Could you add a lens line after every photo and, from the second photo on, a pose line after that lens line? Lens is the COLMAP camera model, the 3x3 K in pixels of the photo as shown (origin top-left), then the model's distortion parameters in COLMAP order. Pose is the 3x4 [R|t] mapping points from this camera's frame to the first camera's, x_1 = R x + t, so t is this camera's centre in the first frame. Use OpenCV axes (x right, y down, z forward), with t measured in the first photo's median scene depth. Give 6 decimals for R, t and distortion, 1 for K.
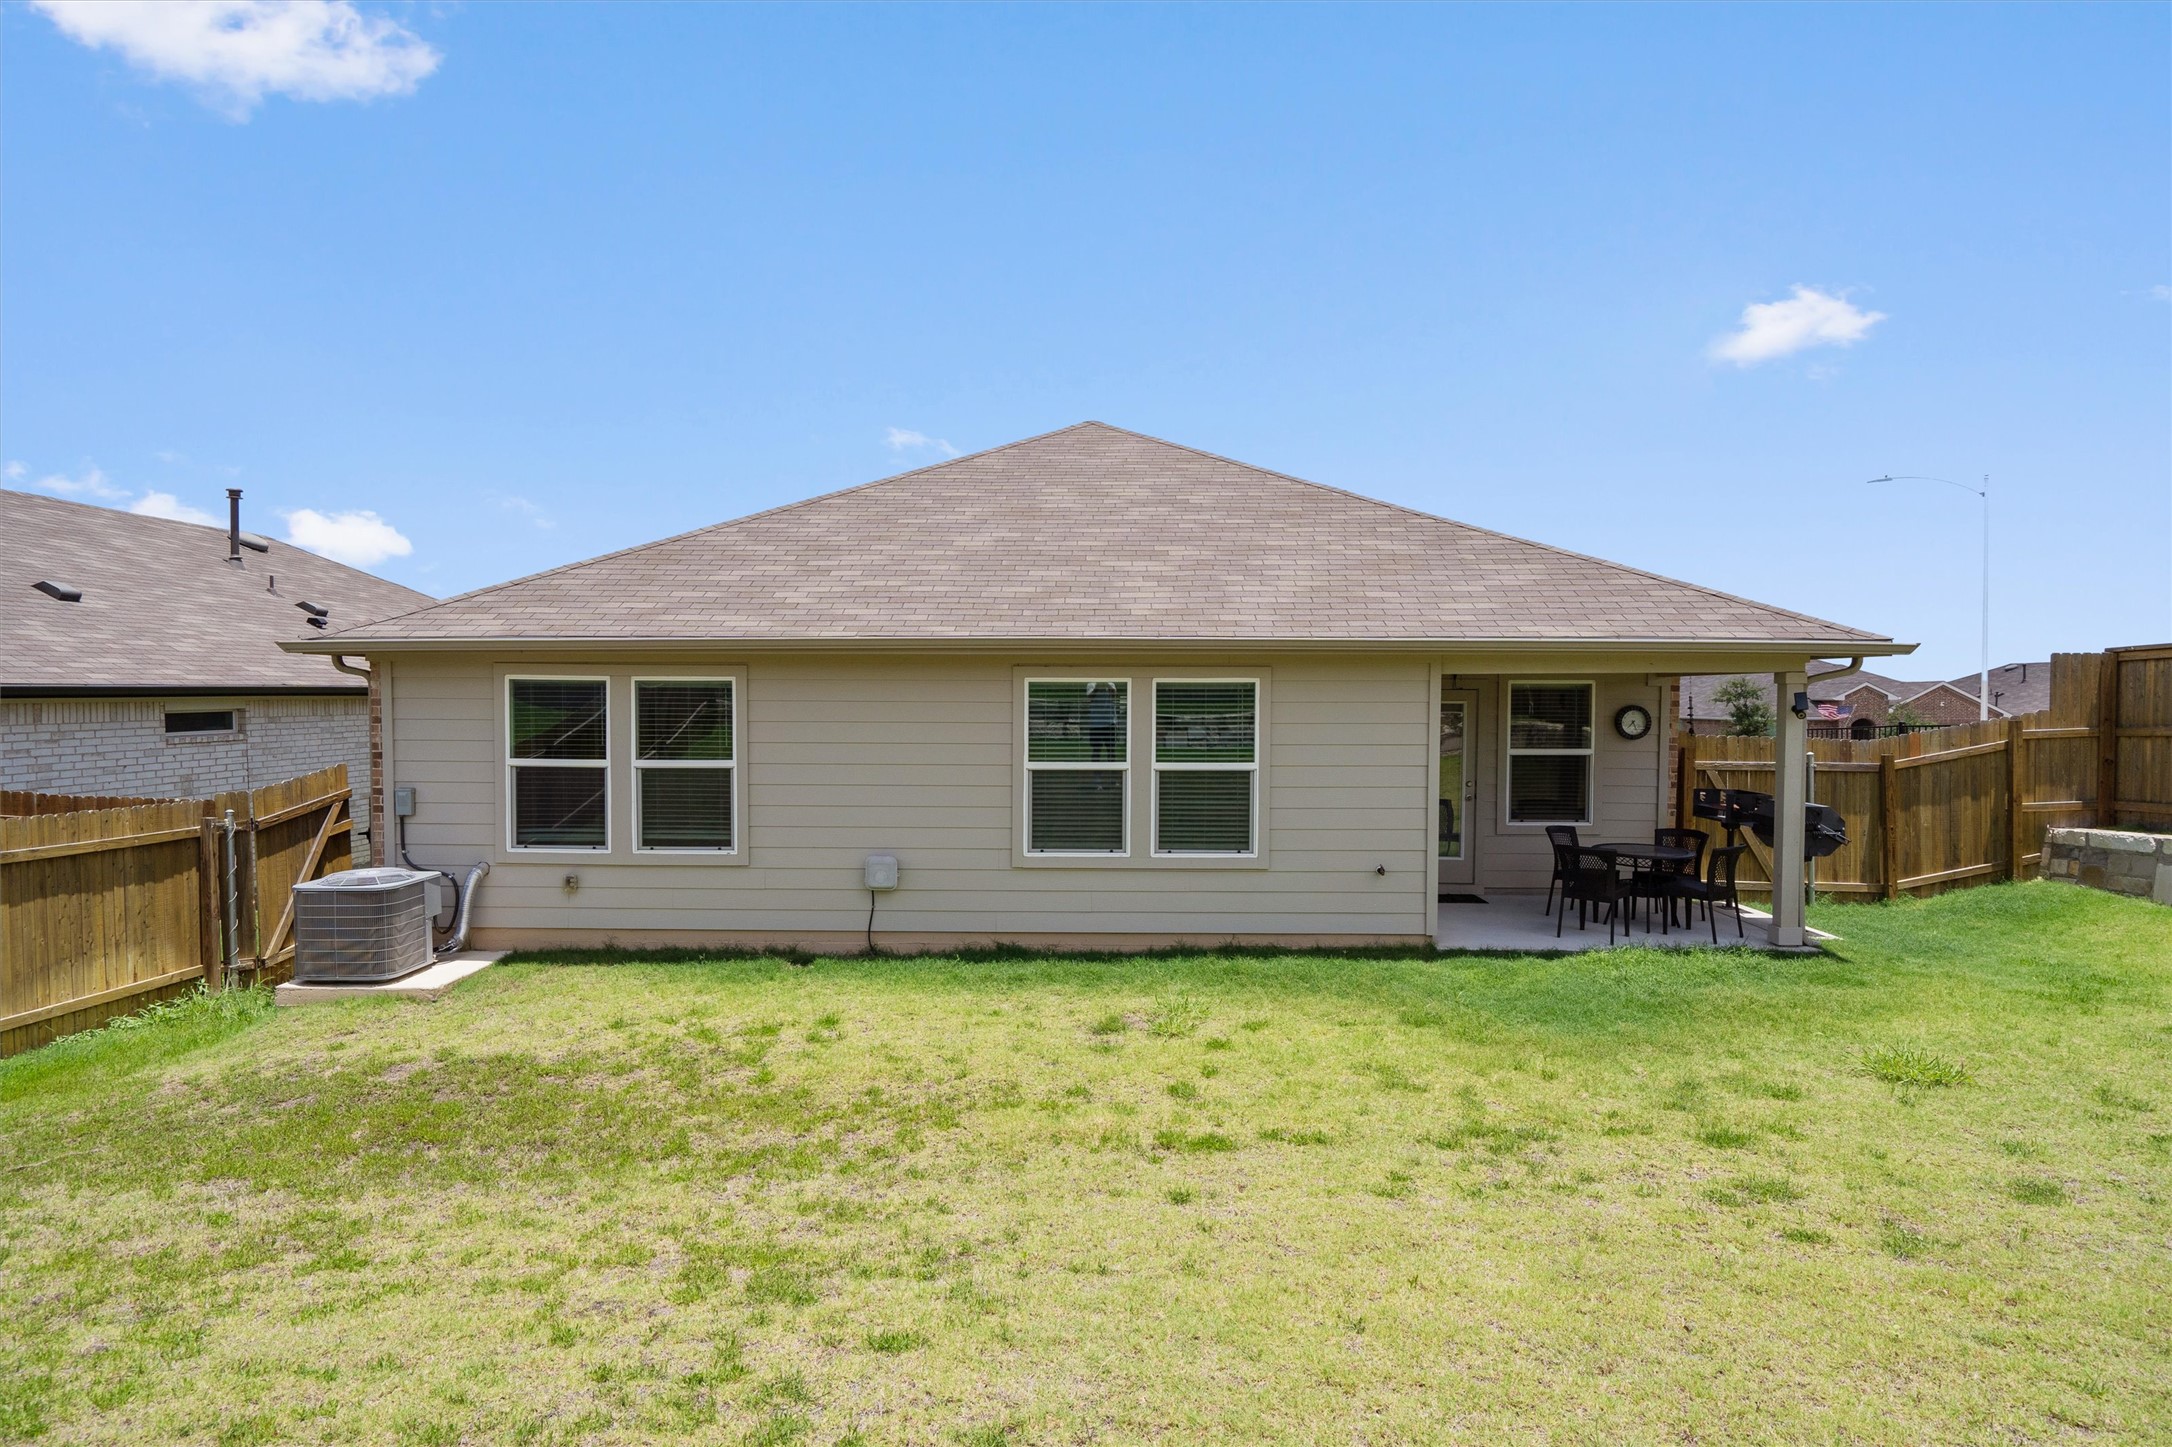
lens RADIAL K [[1129.2, 0, 1079.8], [0, 1129.2, 734.9], [0, 0, 1]] dist [0.003162, 0.001082]
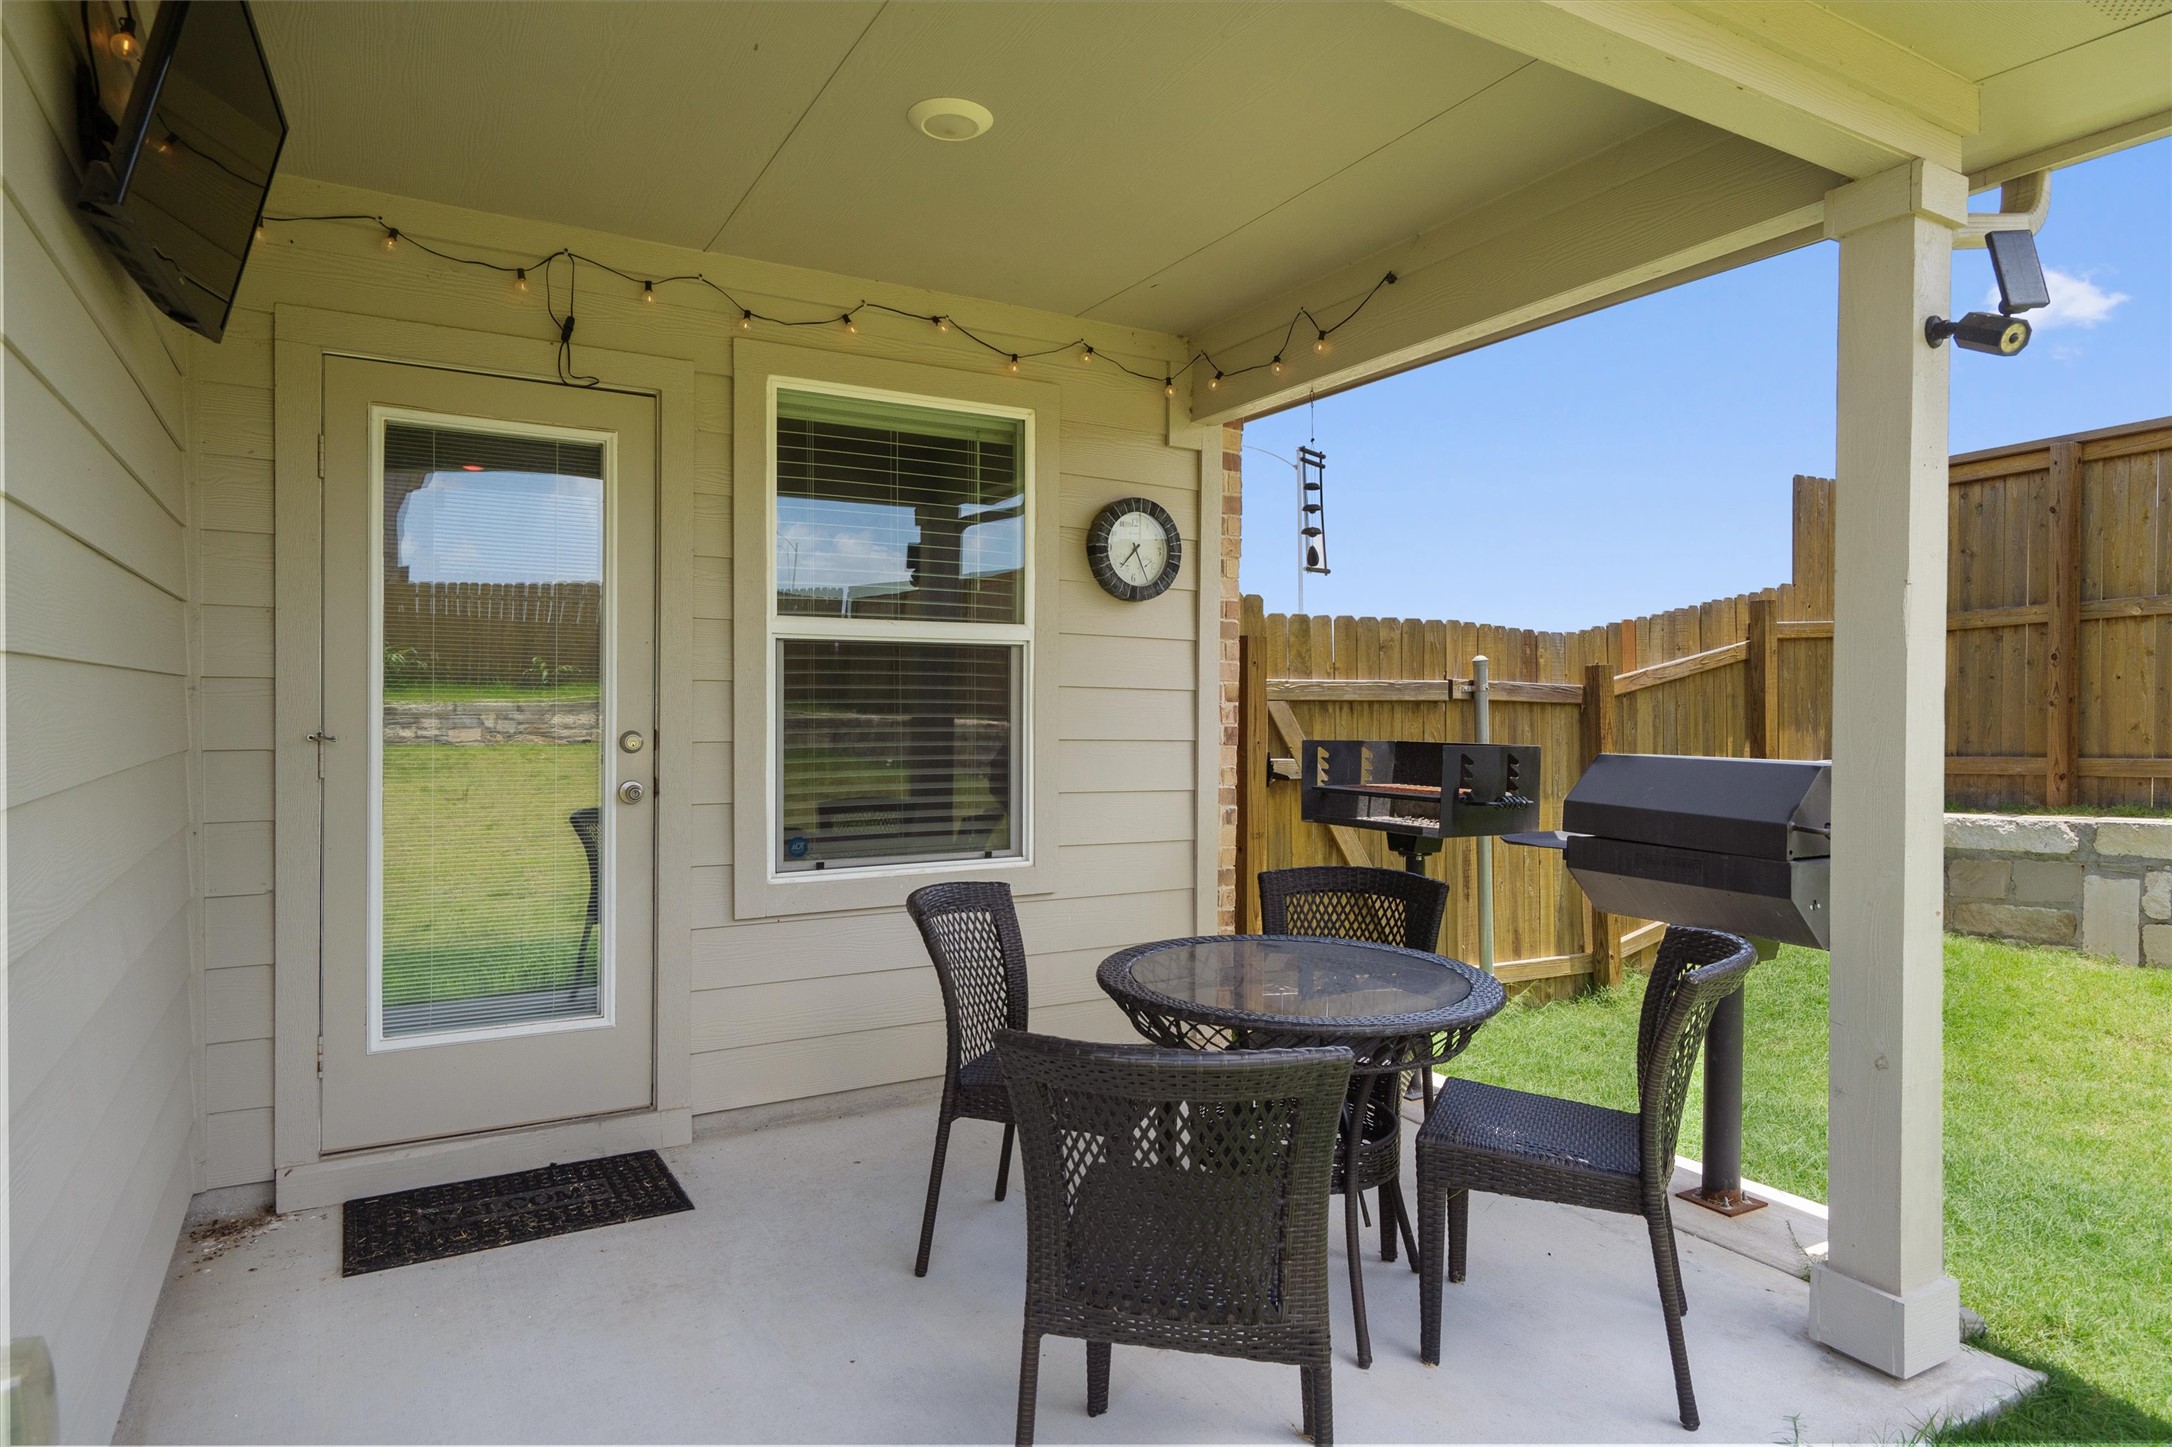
lens RADIAL K [[1129.2, 0, 1079.8], [0, 1129.2, 734.9], [0, 0, 1]] dist [0.003162, 0.001082]
pose [[0.831254, -0.004560, 0.555875, 0.290926], [0.011730, 0.999888, -0.009339, 0.046804], [-0.555770, 0.014284, 0.831214, 0.734129]]
